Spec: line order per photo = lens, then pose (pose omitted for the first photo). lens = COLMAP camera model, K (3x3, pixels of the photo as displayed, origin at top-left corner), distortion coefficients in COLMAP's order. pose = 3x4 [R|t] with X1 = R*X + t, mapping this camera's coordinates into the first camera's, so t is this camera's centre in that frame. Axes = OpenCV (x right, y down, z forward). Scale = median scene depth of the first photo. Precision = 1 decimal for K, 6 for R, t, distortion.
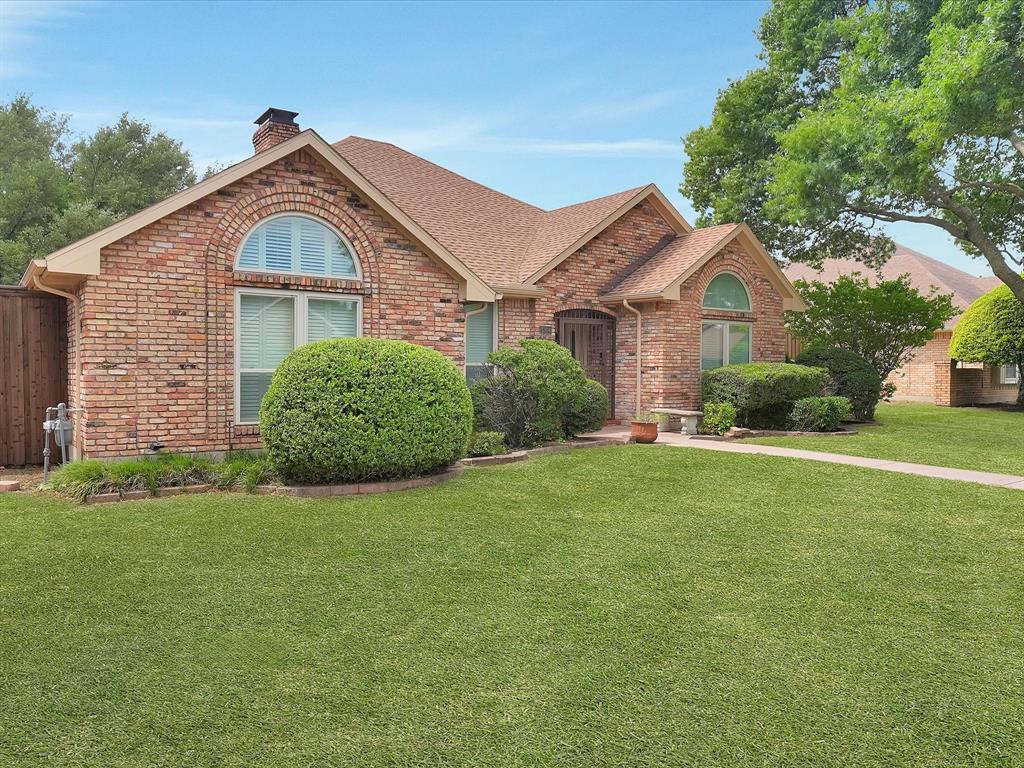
lens RADIAL K [[751.2, 0, 512.0], [0, 751.2, 384.0], [0, 0, 1]] dist [0.062503, 0.000772]
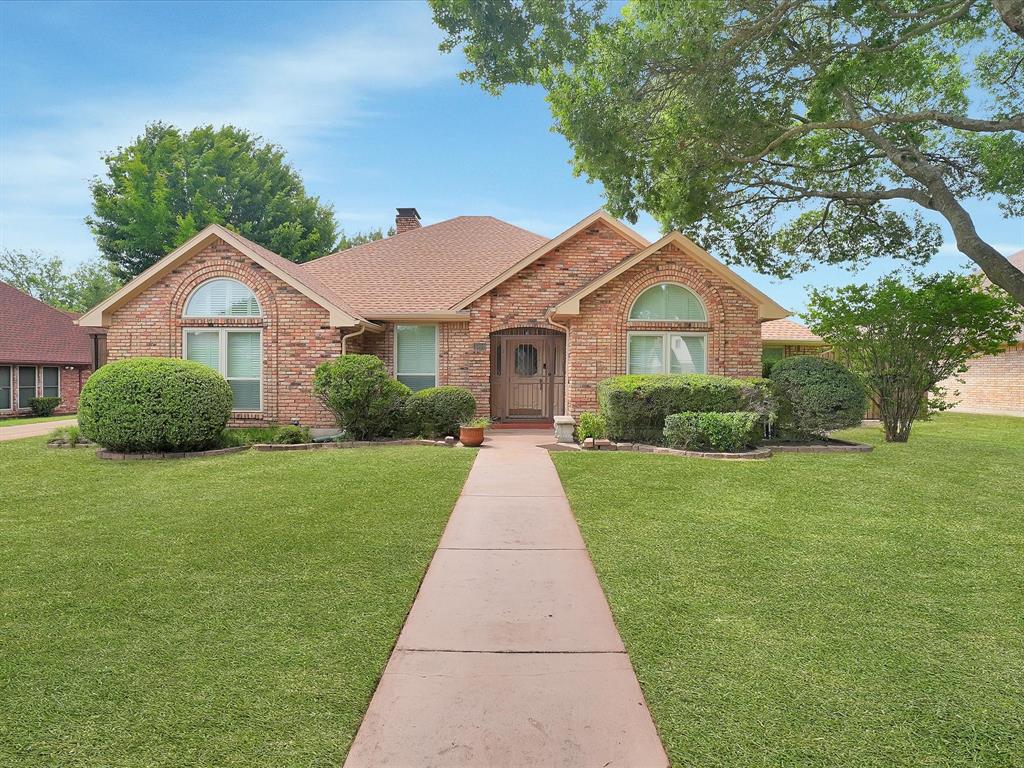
lens RADIAL K [[499.2, 0, 511.2], [0, 499.2, 371.3], [0, 0, 1]] dist [-0.043368, 0.014330]
pose [[0.811005, 0.003785, -0.585027, 0.571108], [-0.015741, 0.999758, -0.015354, -0.019425], [0.584827, 0.021661, 0.810869, 0.383383]]
